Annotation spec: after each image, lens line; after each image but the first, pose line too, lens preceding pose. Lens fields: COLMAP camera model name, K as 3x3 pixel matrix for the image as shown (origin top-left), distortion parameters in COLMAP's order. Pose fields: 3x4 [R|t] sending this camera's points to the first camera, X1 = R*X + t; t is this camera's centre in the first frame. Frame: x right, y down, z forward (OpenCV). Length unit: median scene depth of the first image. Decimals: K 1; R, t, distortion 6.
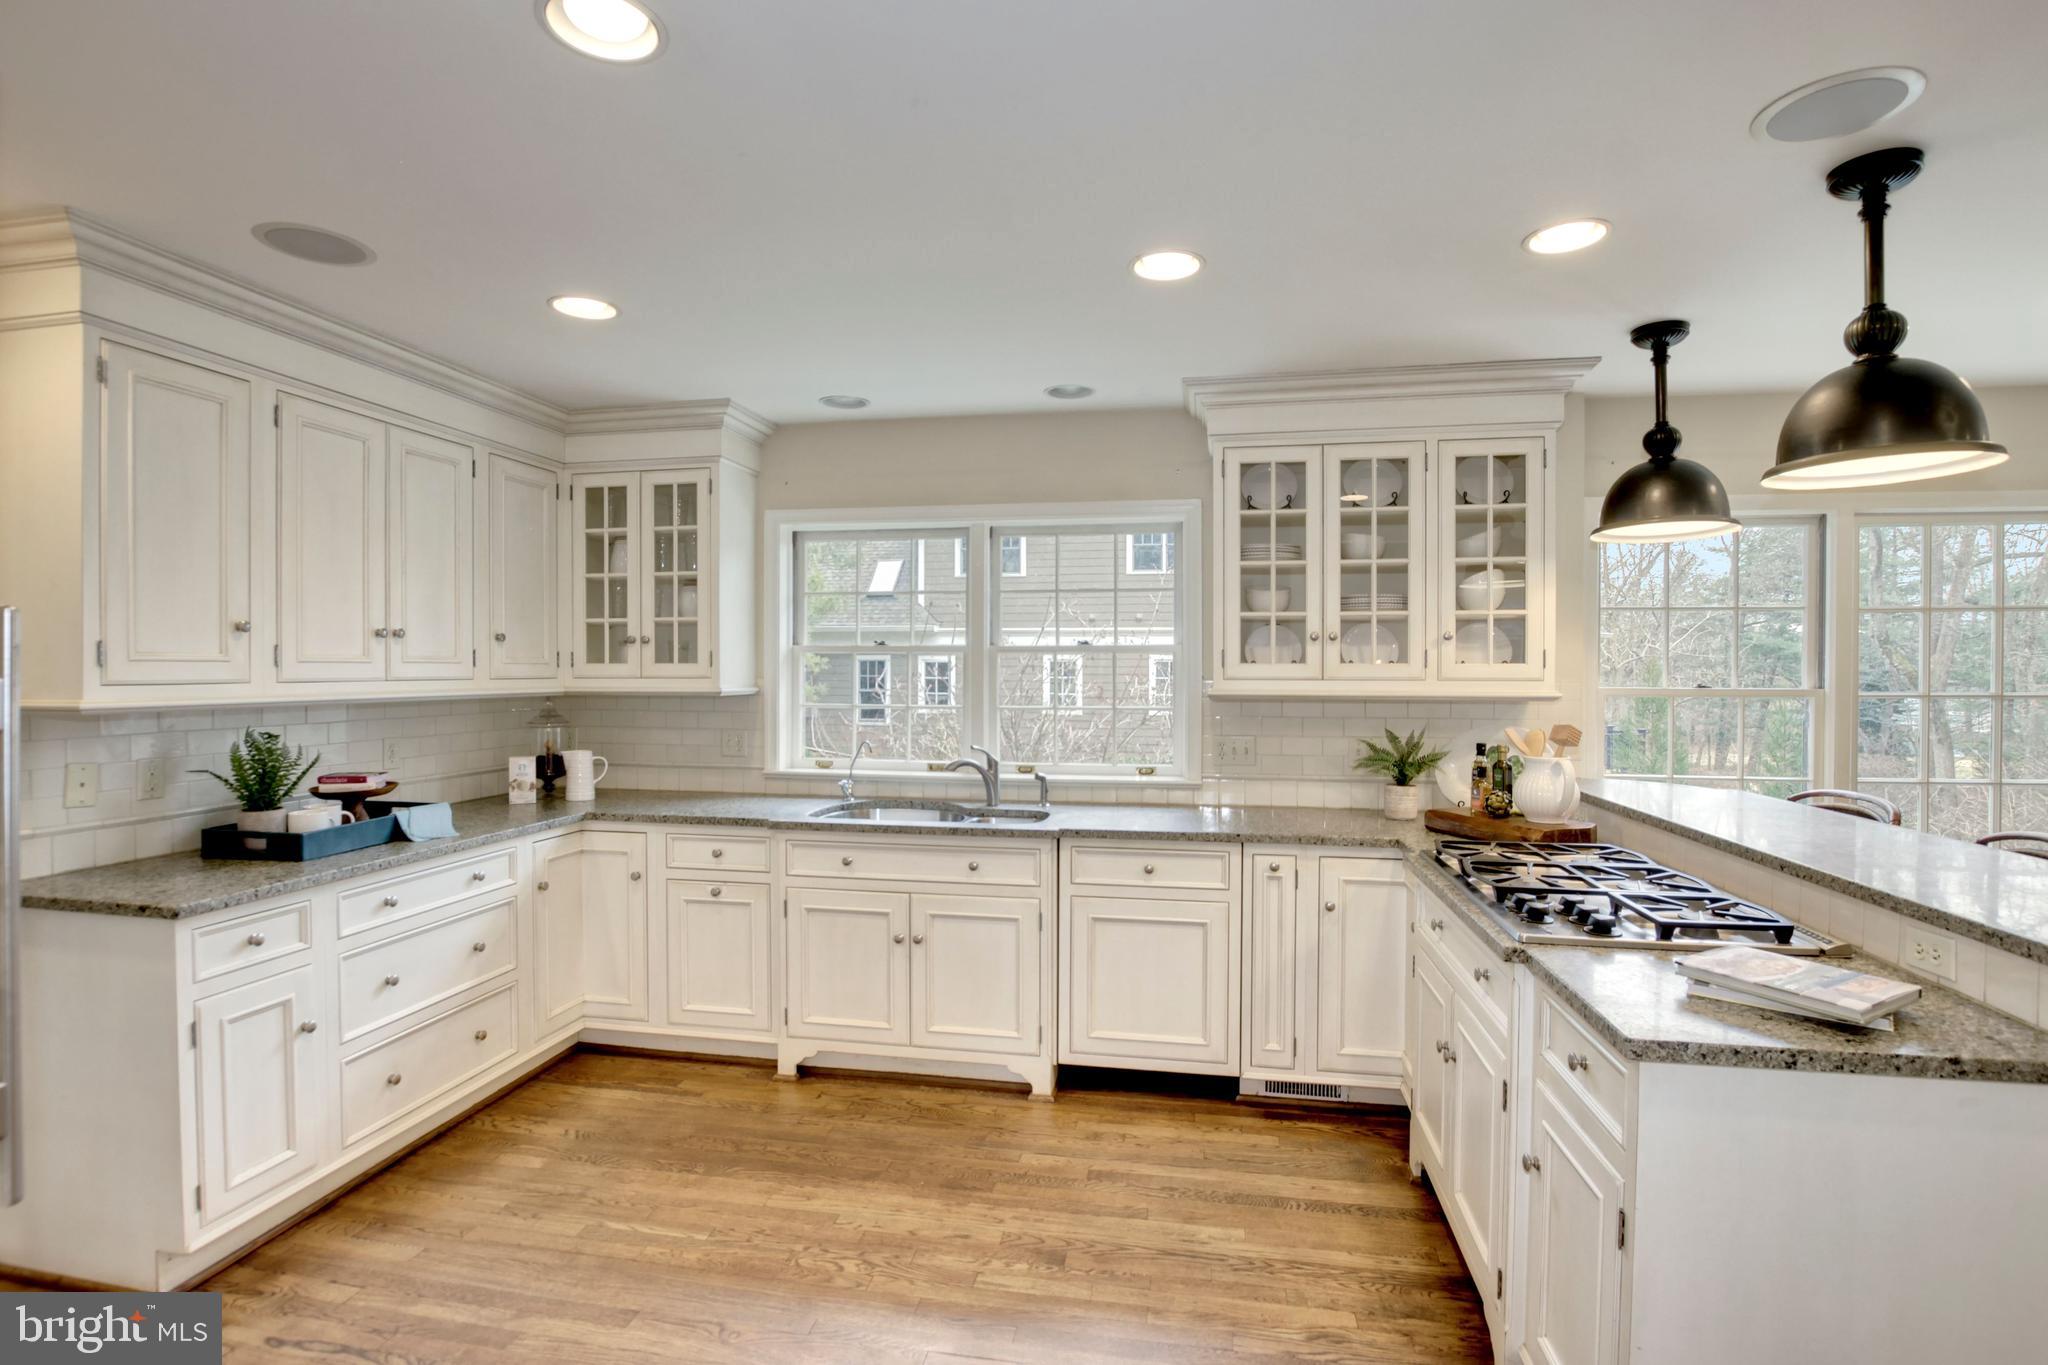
lens RADIAL K [[971.7, 0, 1017.2], [0, 971.7, 677.4], [0, 0, 1]] dist [-0.030288, 0.004501]
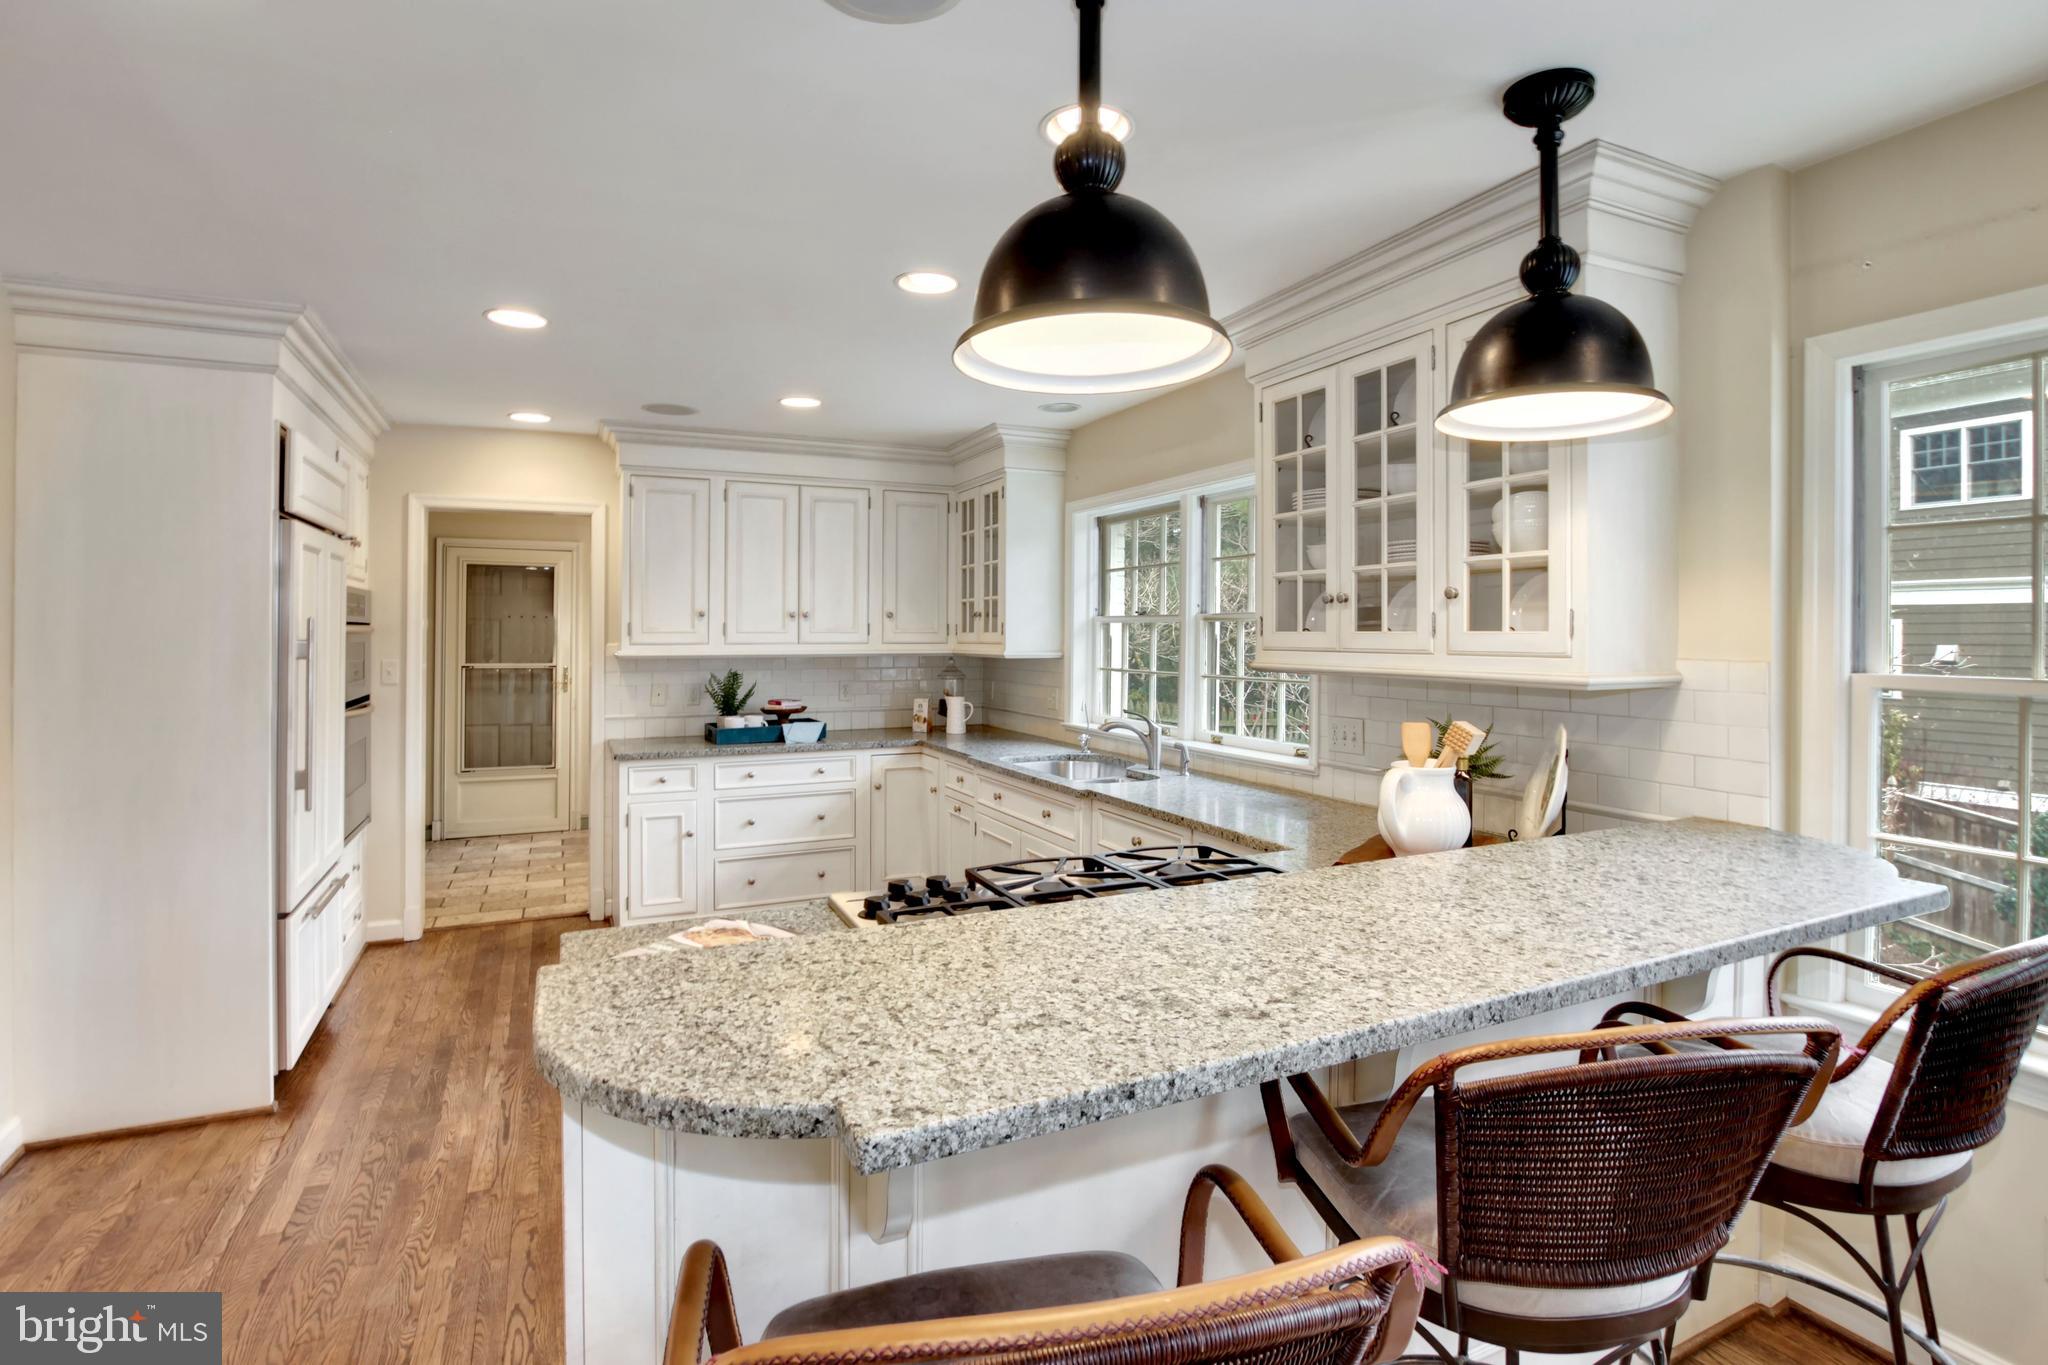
lens RADIAL K [[971.7, 0, 1012.1], [0, 971.7, 631.3], [0, 0, 1]] dist [-0.030288, 0.004501]
pose [[0.581607, -0.002581, -0.813466, 0.814799], [-0.007517, 0.999935, -0.008547, -0.006216], [0.813435, 0.011085, 0.581550, 0.309503]]
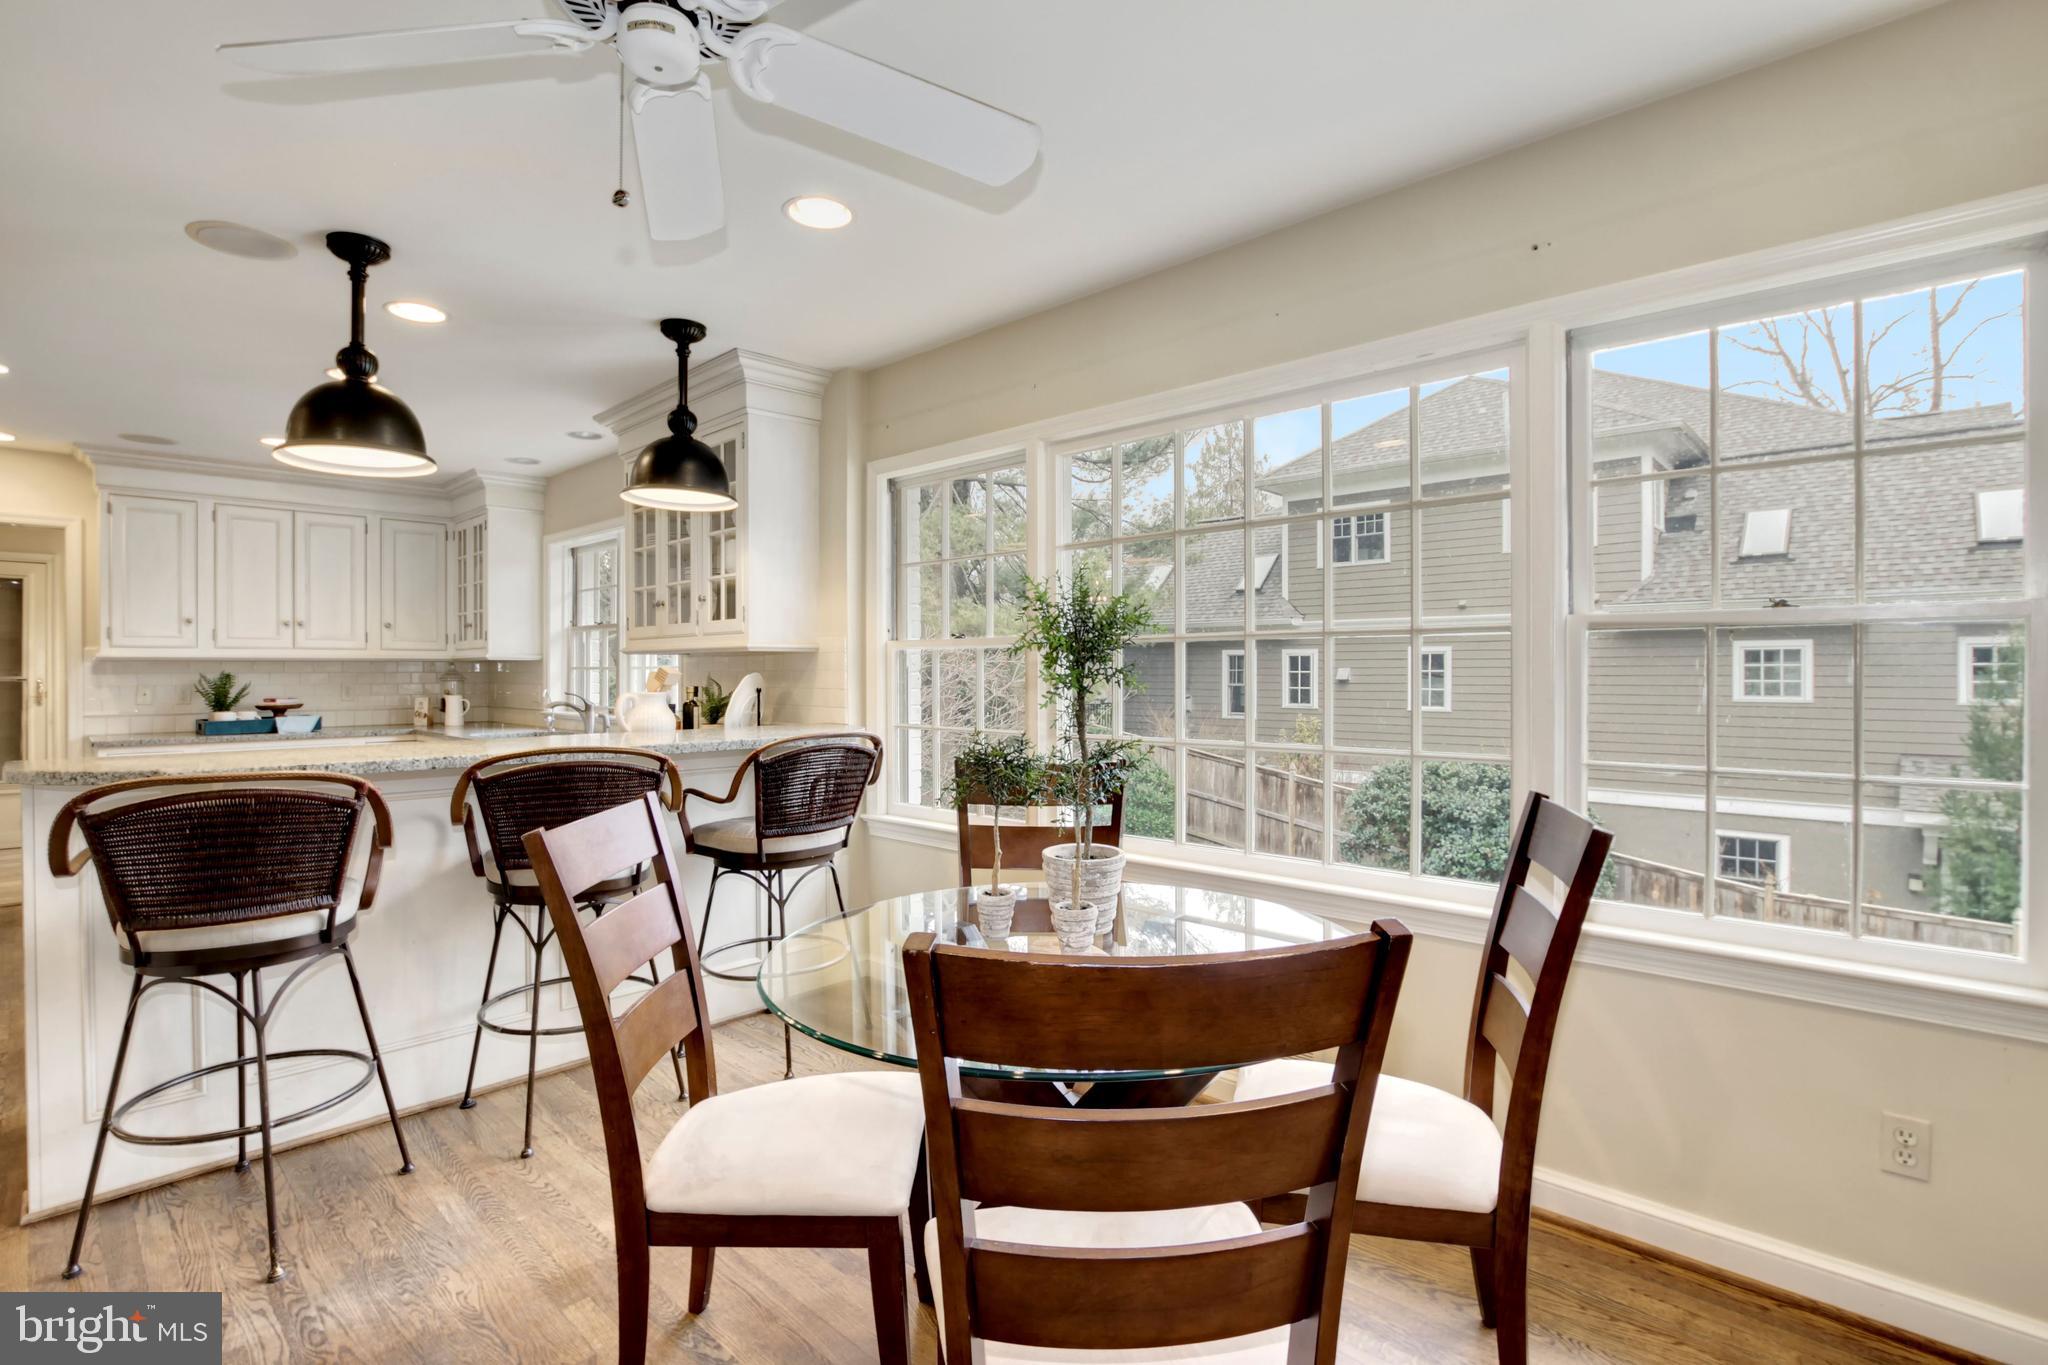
lens RADIAL K [[971.7, 0, 1031.7], [0, 971.7, 680.9], [0, 0, 1]] dist [-0.030288, 0.004501]
pose [[0.837884, -0.000146, -0.545848, 1.430435], [-0.000007, 1.000000, -0.000279, 0.060755], [0.545848, 0.000237, 0.837884, 0.206254]]
